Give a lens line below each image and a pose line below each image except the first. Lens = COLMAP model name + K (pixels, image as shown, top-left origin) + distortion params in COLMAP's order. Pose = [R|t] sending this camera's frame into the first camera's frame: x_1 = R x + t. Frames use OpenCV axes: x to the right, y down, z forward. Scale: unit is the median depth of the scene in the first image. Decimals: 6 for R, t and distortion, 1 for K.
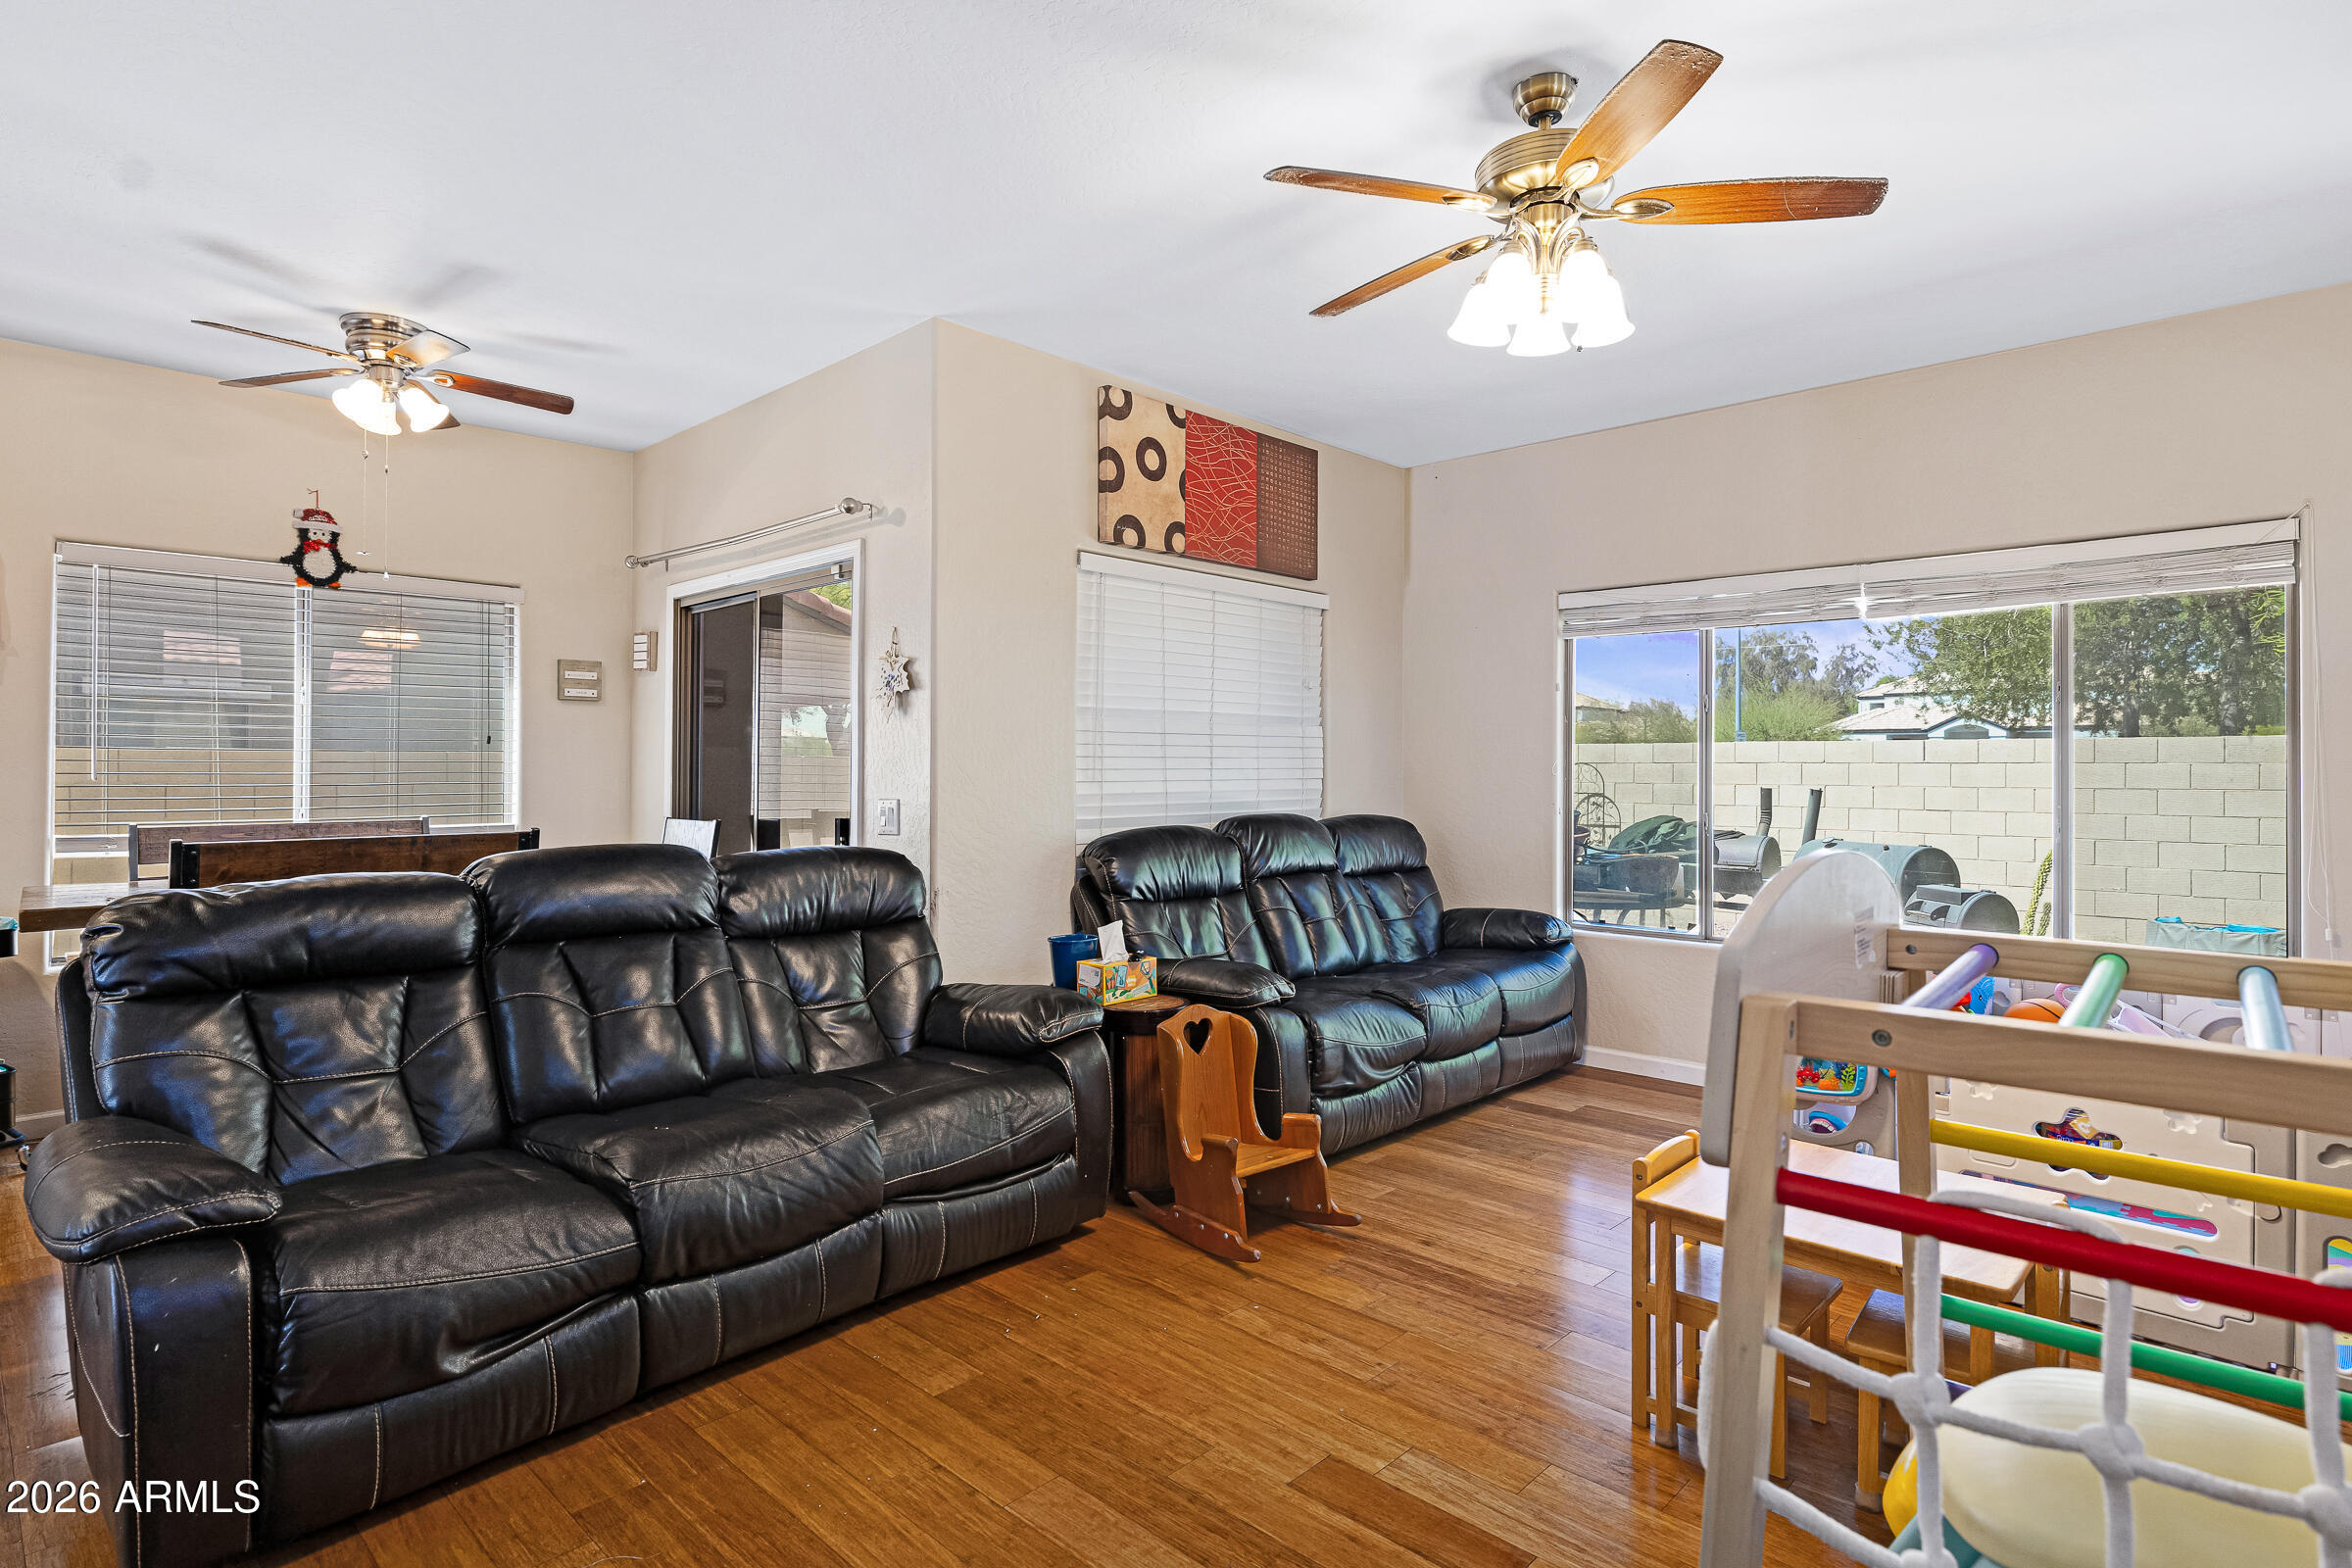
lens RADIAL K [[1212.1, 0, 1178.1], [0, 1212.1, 761.8], [0, 0, 1]] dist [-0.001210, -0.000154]
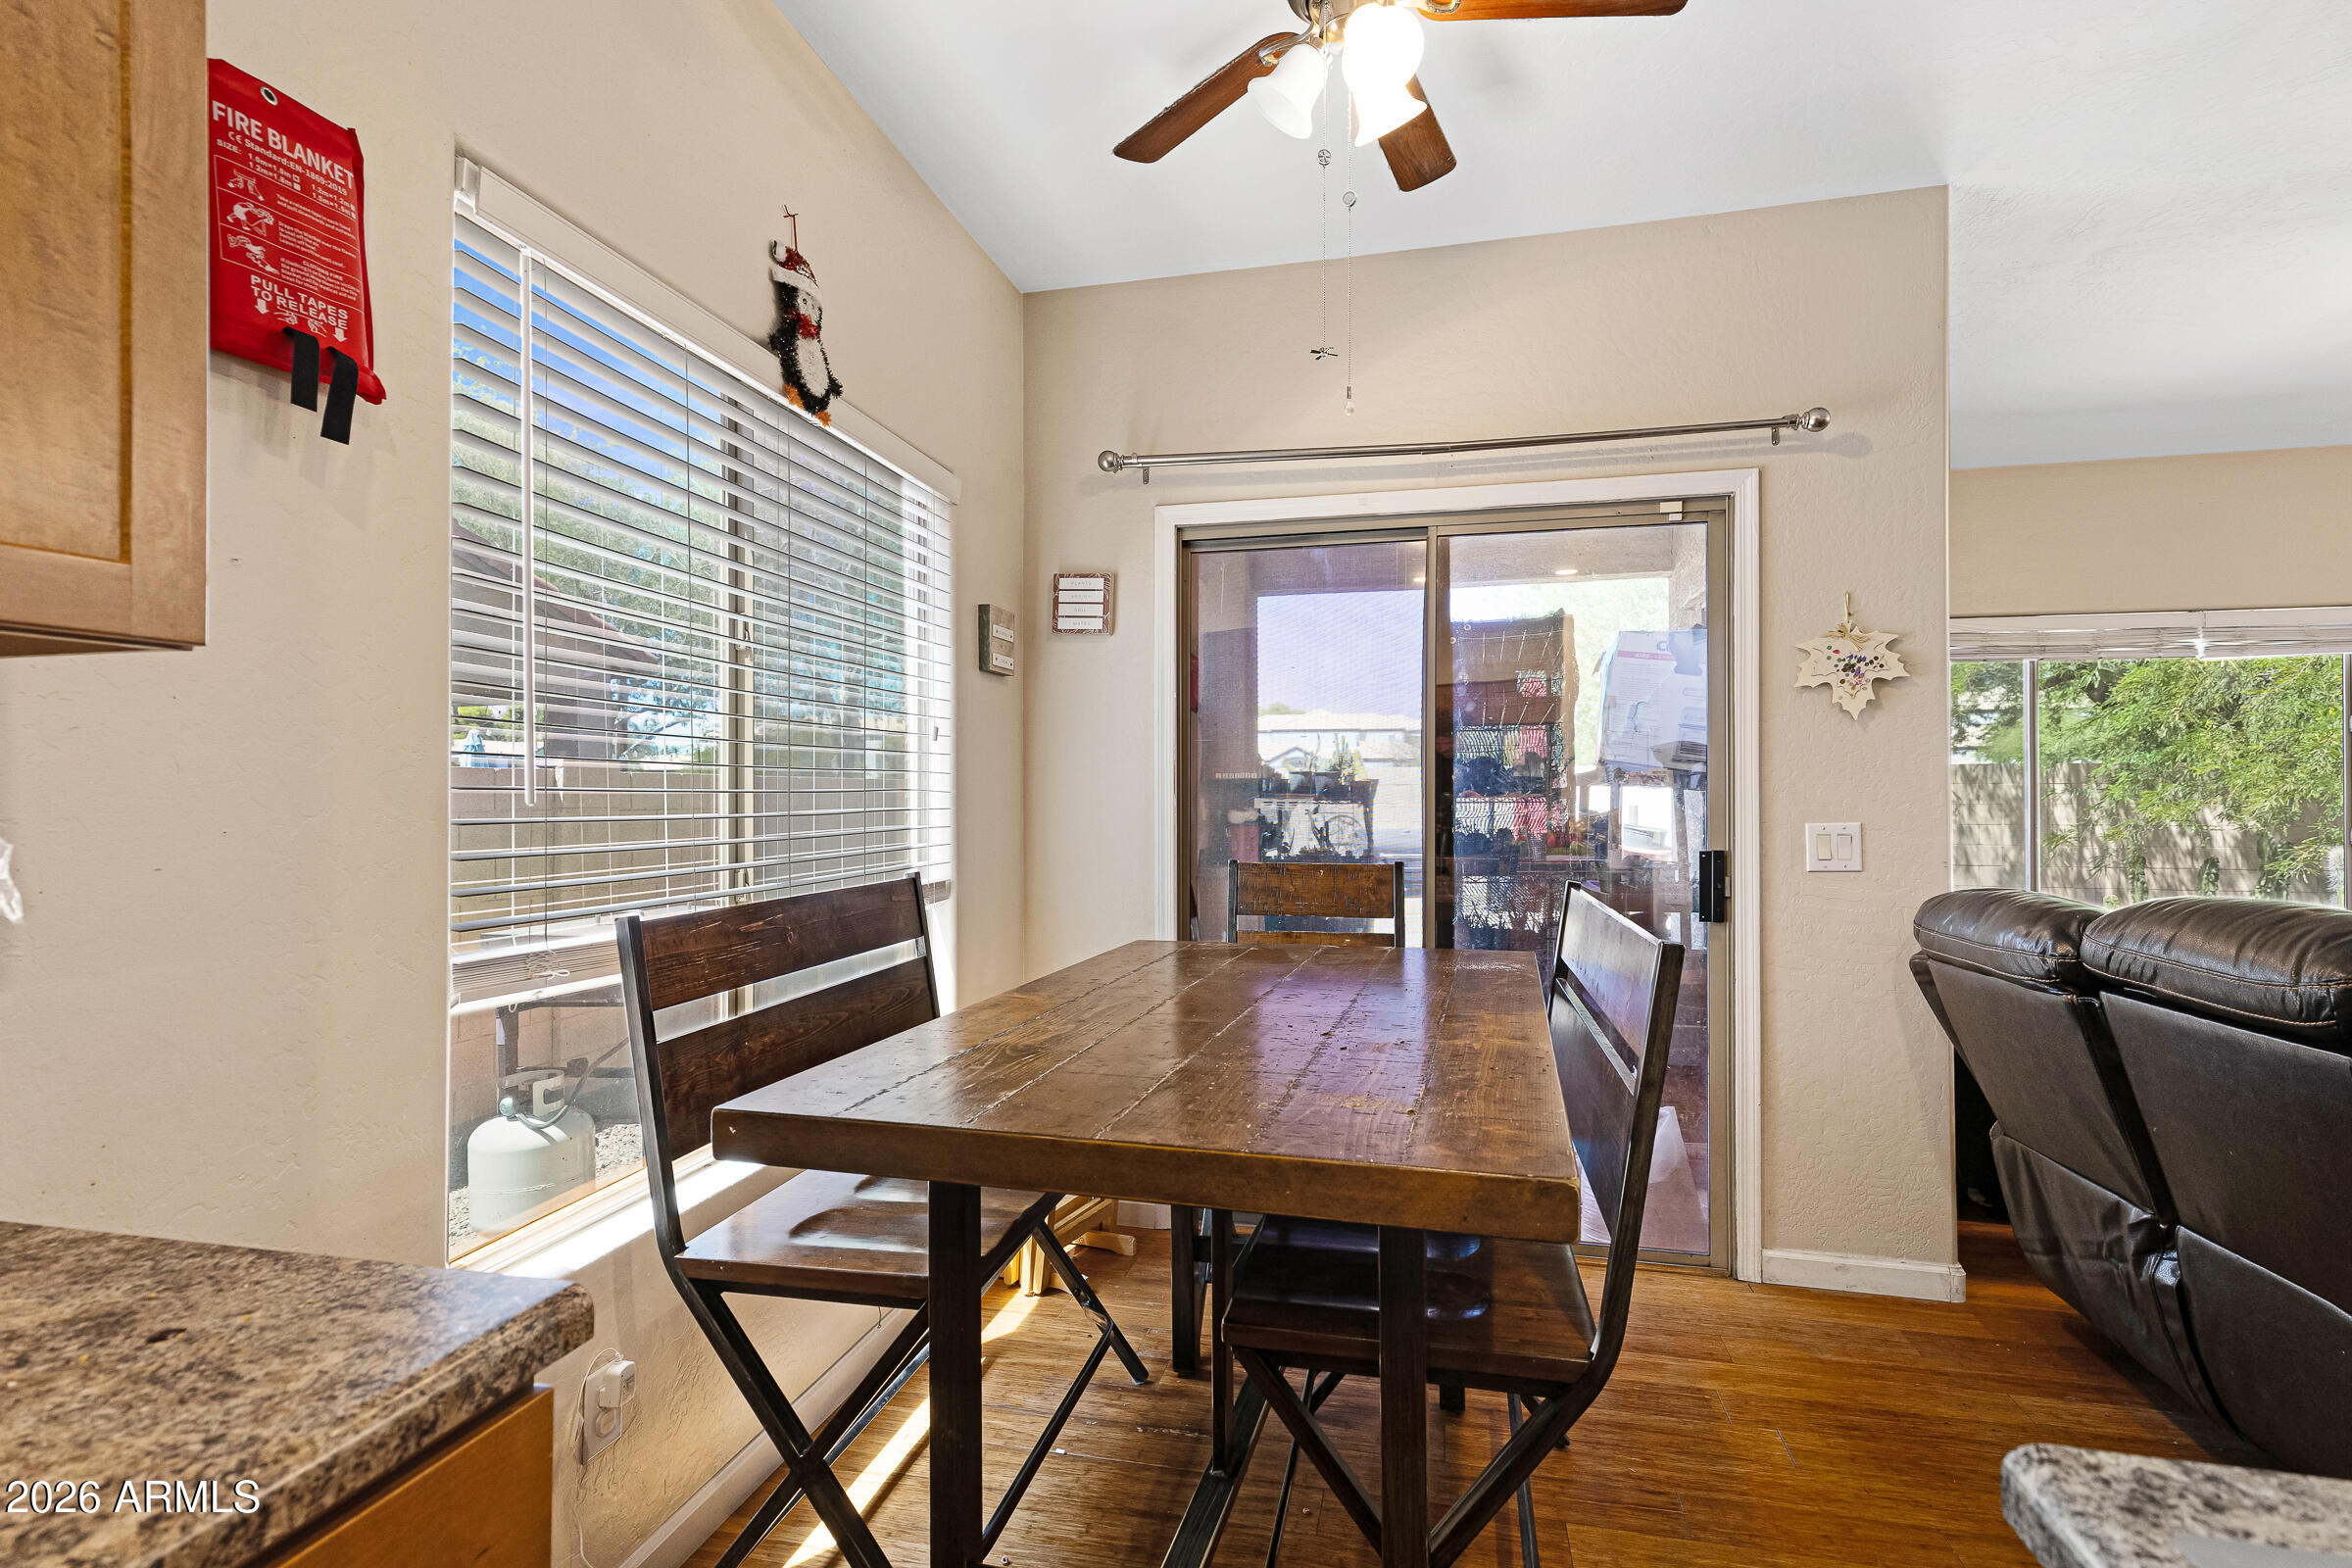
lens RADIAL K [[1096.2, 0, 1176.0], [0, 1096.2, 784.0], [0, 0, 1]] dist [0.000935, 0.000022]
pose [[0.863369, -0.000241, 0.504574, -0.807394], [-0.000772, 0.999998, 0.001798, 0.005574], [-0.504573, -0.001942, 0.863367, 0.542871]]
